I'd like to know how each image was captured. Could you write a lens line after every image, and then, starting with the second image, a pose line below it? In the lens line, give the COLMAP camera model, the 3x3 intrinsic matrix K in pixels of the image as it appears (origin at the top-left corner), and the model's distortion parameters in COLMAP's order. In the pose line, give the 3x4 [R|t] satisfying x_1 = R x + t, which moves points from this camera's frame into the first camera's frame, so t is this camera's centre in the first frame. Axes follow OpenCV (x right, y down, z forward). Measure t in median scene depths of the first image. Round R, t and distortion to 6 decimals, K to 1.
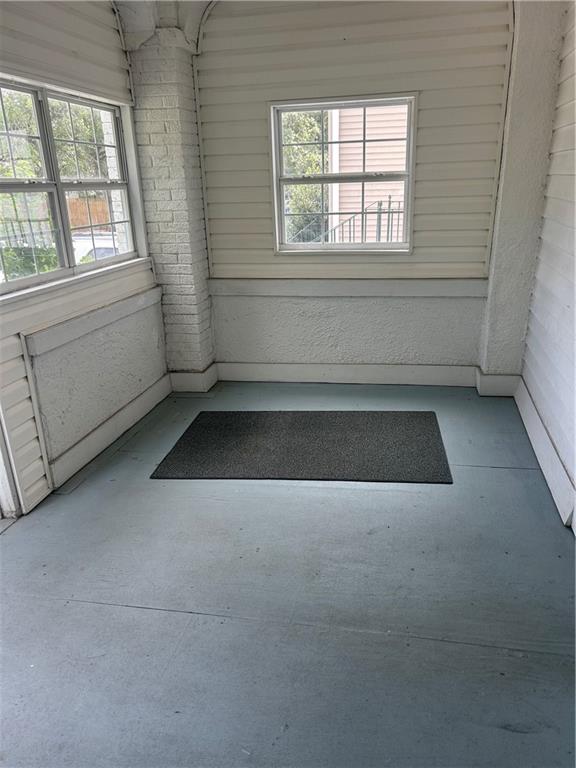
lens RADIAL K [[575.8, 0, 289.5], [0, 575.8, 387.5], [0, 0, 1]] dist [0.006677, -0.023787]
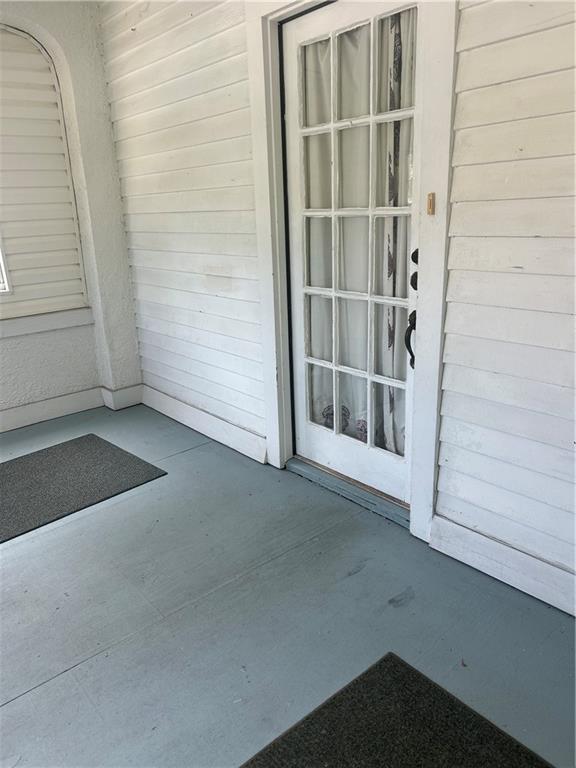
lens RADIAL K [[575.8, 0, 287.7], [0, 575.8, 381.4], [0, 0, 1]] dist [0.006677, -0.023787]
pose [[0.615202, -0.223075, 0.756151, -0.300861], [0.286998, 0.956690, 0.048736, 0.002287], [-0.734274, 0.187031, 0.652580, 0.028726]]
